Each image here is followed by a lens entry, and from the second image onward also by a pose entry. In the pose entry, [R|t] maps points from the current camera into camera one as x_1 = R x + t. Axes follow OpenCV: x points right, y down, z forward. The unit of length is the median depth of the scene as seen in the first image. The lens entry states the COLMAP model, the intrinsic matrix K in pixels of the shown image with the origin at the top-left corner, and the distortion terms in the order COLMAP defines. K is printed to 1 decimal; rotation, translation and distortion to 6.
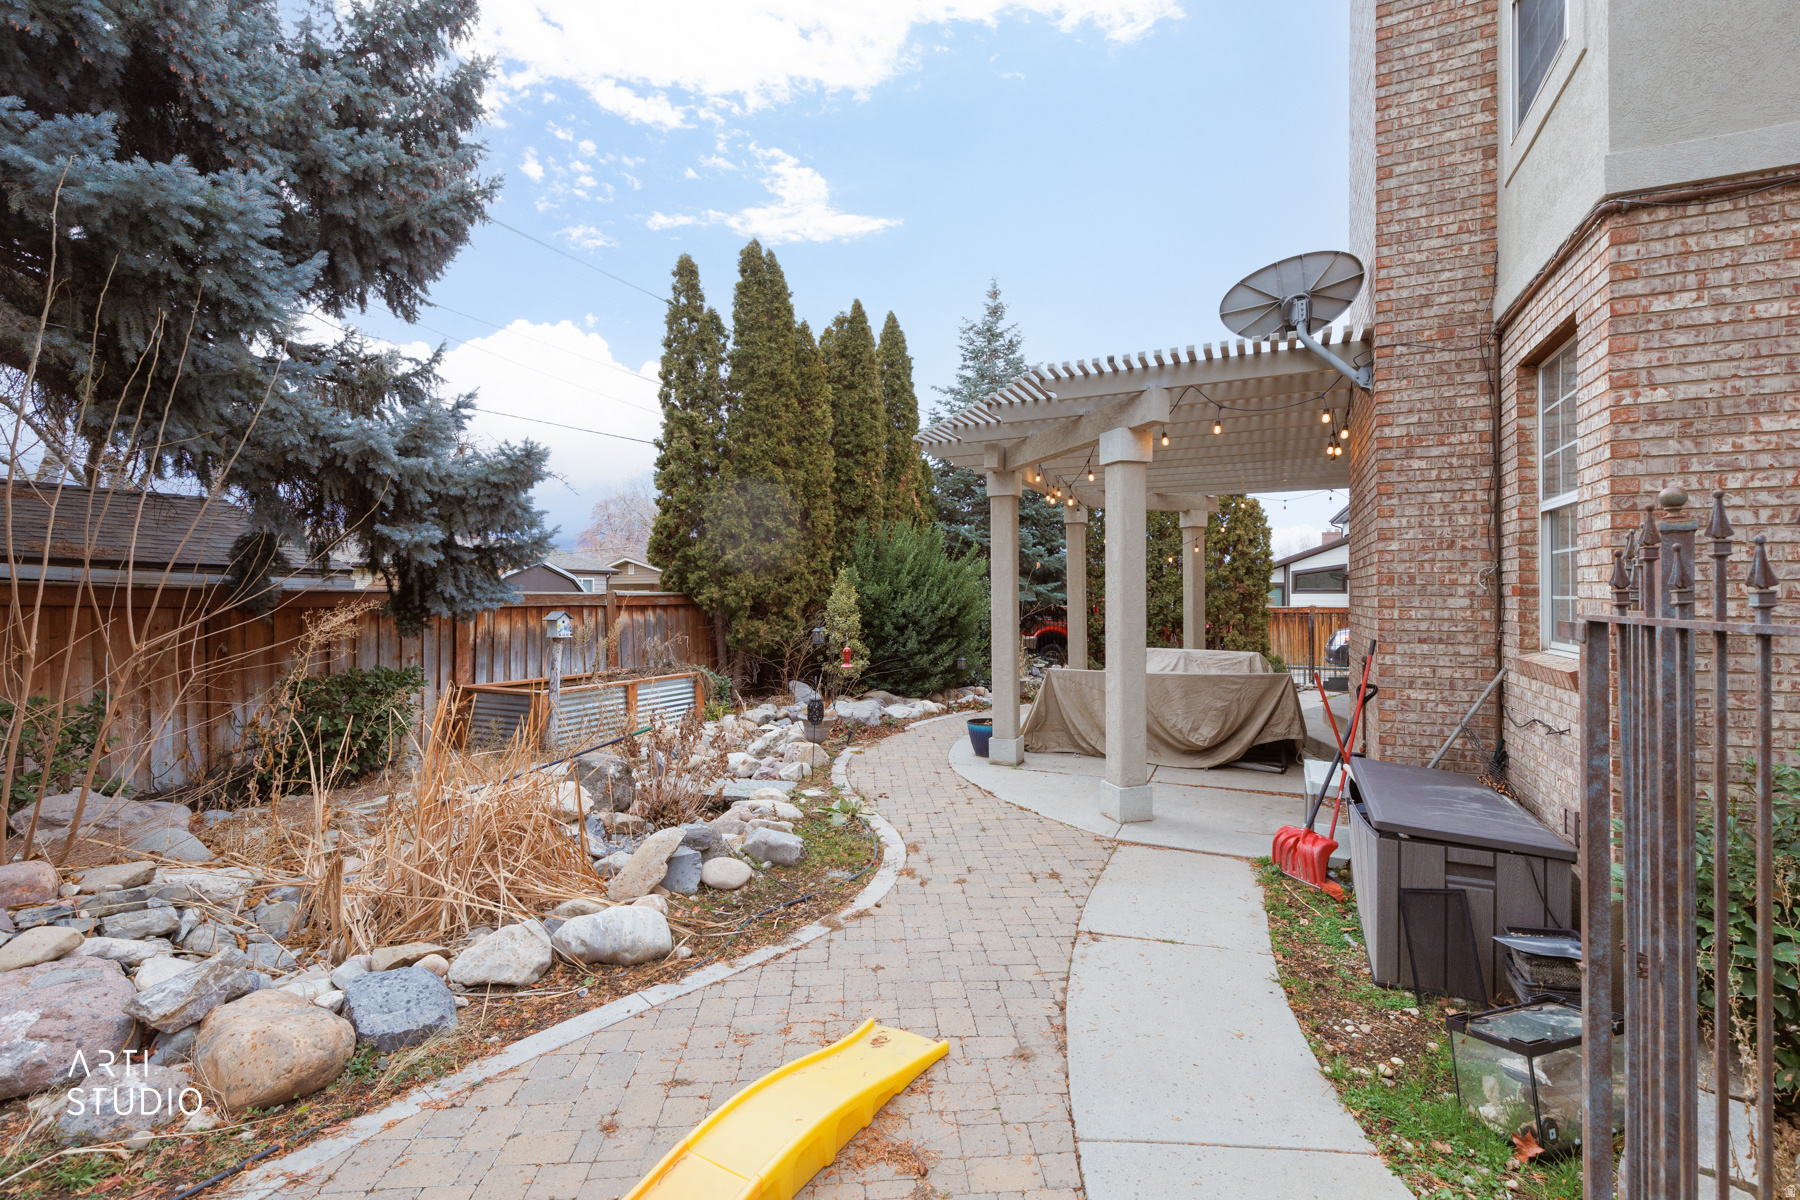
lens RADIAL K [[812.2, 0, 900.6], [0, 812.2, 599.0], [0, 0, 1]] dist [0.002675, 0.000129]
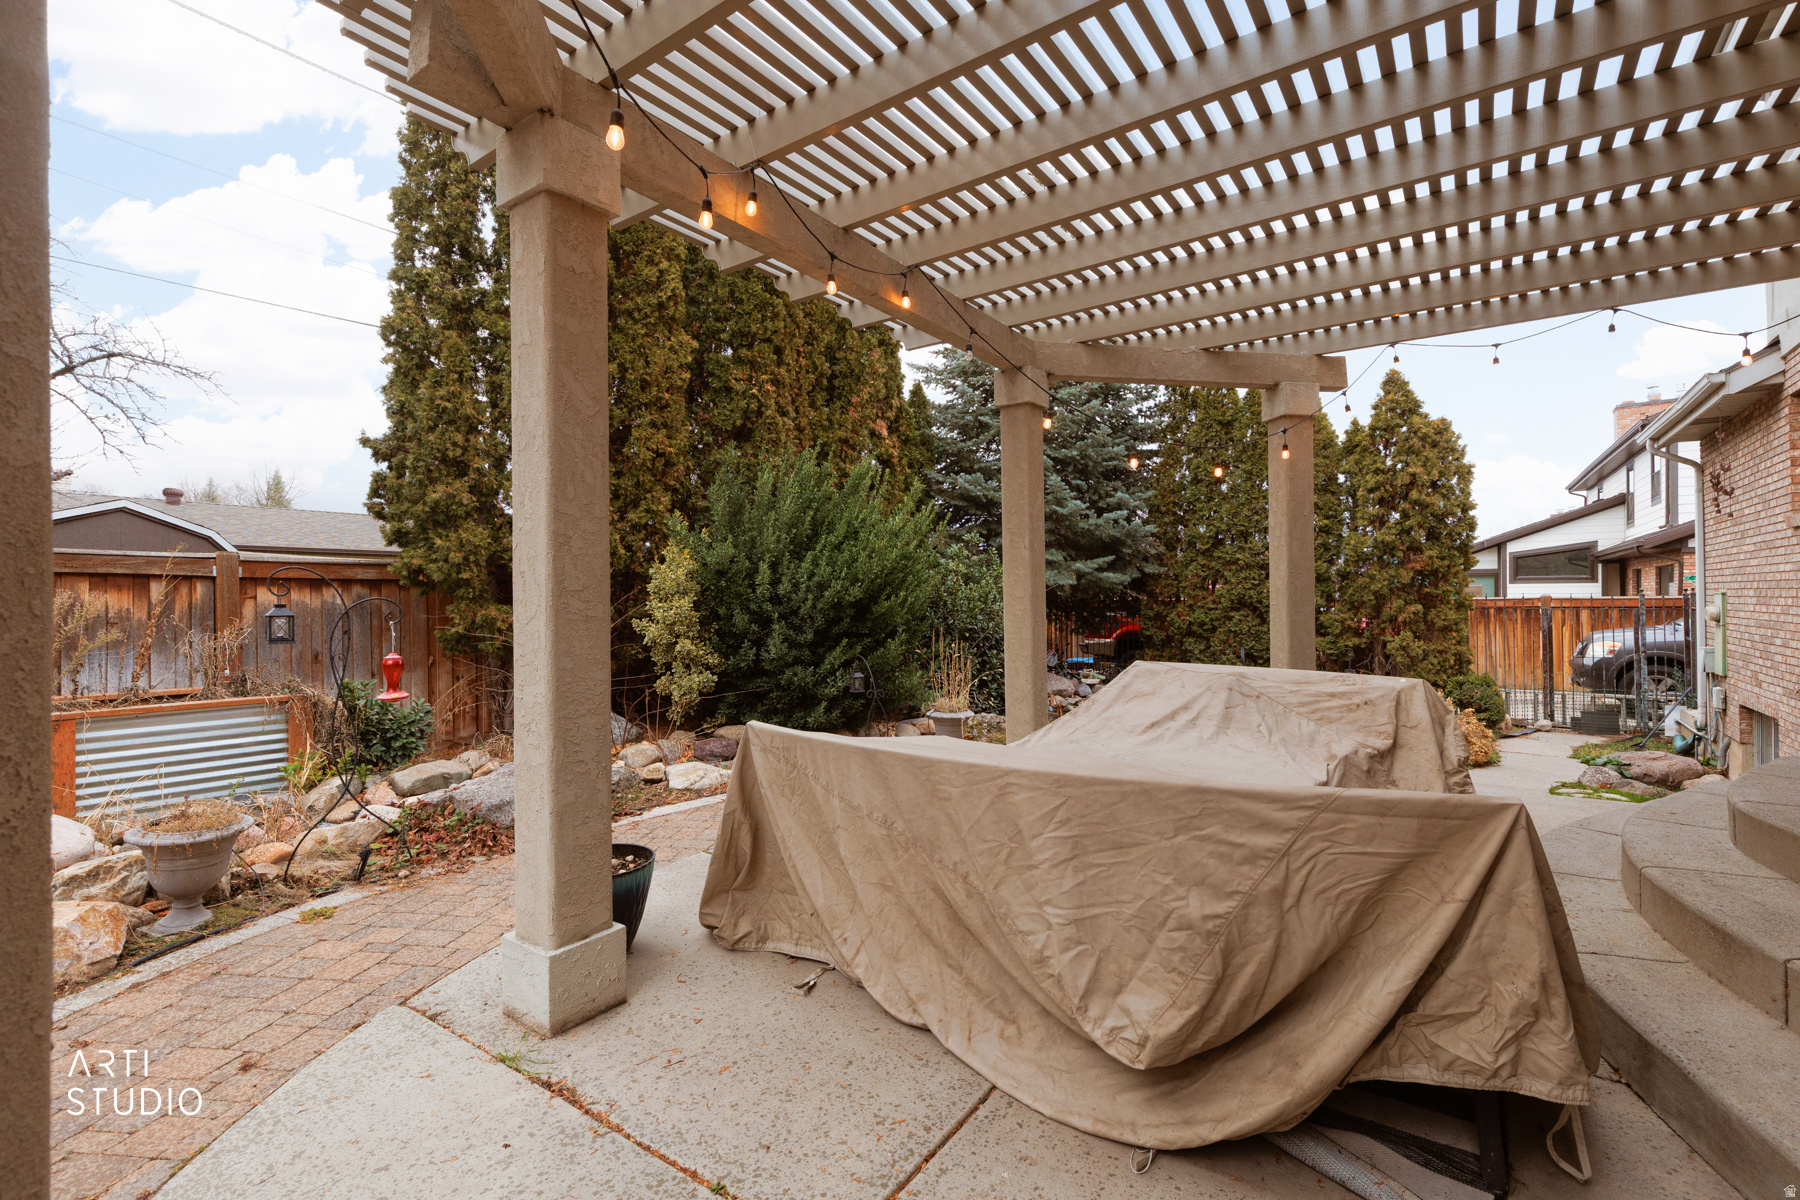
lens RADIAL K [[812.2, 0, 897.7], [0, 812.2, 595.7], [0, 0, 1]] dist [0.002675, 0.000129]
pose [[0.981109, 0.000068, -0.193455, 0.153770], [-0.001115, 0.999985, -0.005302, 0.015424], [0.193452, 0.005417, 0.981095, 0.324695]]
